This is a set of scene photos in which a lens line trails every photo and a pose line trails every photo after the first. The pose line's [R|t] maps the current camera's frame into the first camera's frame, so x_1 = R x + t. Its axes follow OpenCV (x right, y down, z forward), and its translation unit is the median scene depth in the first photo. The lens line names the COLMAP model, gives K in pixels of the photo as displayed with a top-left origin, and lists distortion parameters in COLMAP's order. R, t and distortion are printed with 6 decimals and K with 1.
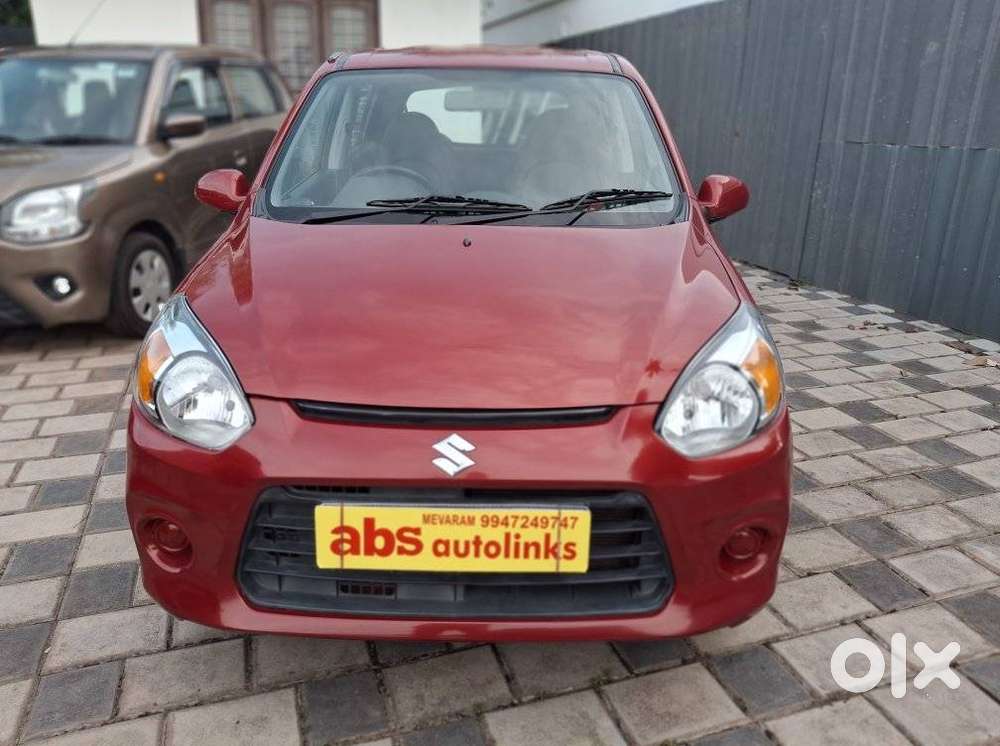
lens RADIAL K [[722.7, 0, 499.6], [0, 722.7, 331.1], [0, 0, 1]] dist [0.033659, -0.065815]
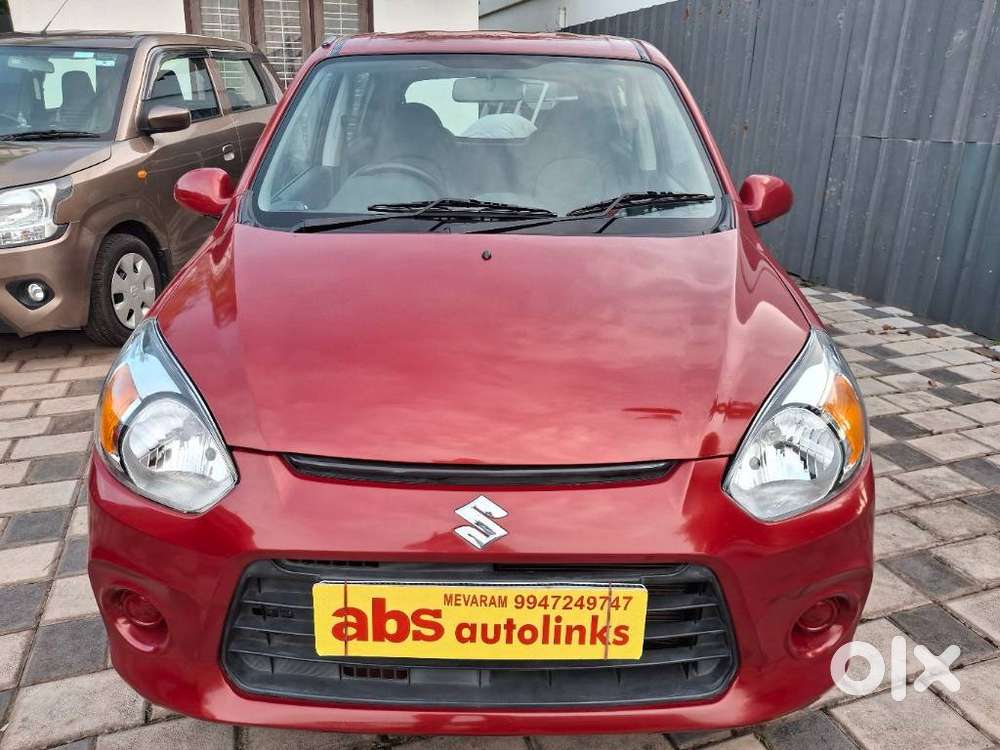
lens RADIAL K [[720.5, 0, 497.1], [0, 720.5, 345.4], [0, 0, 1]] dist [-0.006058, -0.009446]
pose [[0.999971, -0.001733, 0.007403, -0.031924], [0.001519, 0.999583, 0.028832, -0.033174], [-0.007449, -0.028820, 0.999557, 0.118543]]
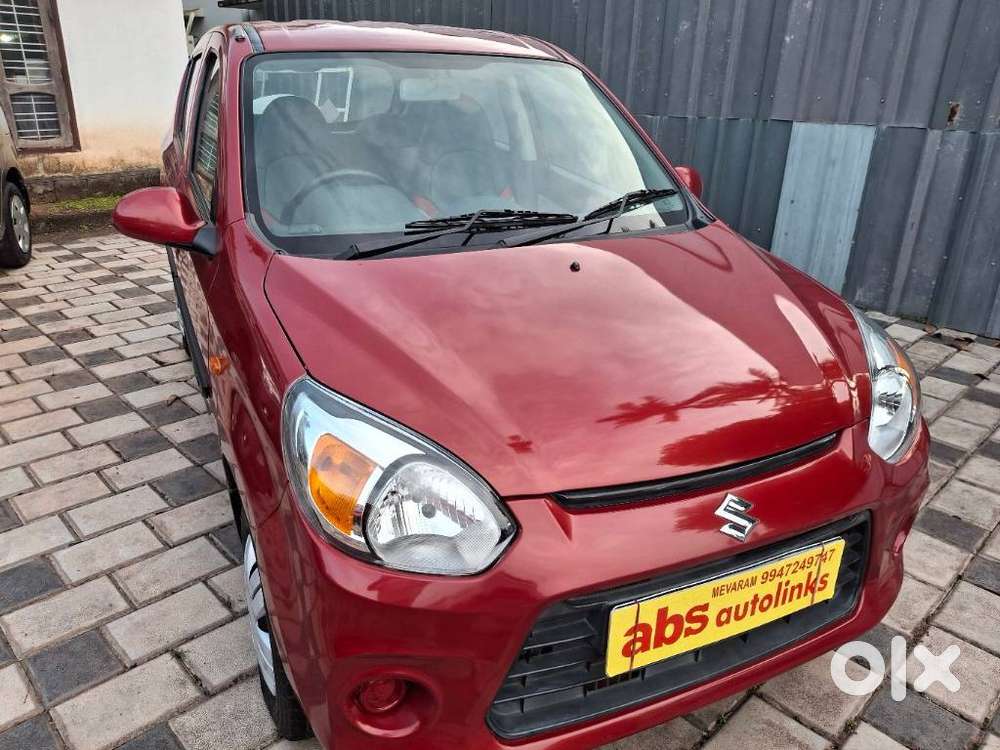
lens RADIAL K [[731.4, 0, 439.2], [0, 731.4, 351.7], [0, 0, 1]] dist [0.002072, -0.118648]
pose [[0.924847, -0.140987, 0.353244, -0.435843], [0.115416, 0.988996, 0.092553, -0.099984], [-0.362406, -0.044827, 0.930942, 0.185532]]
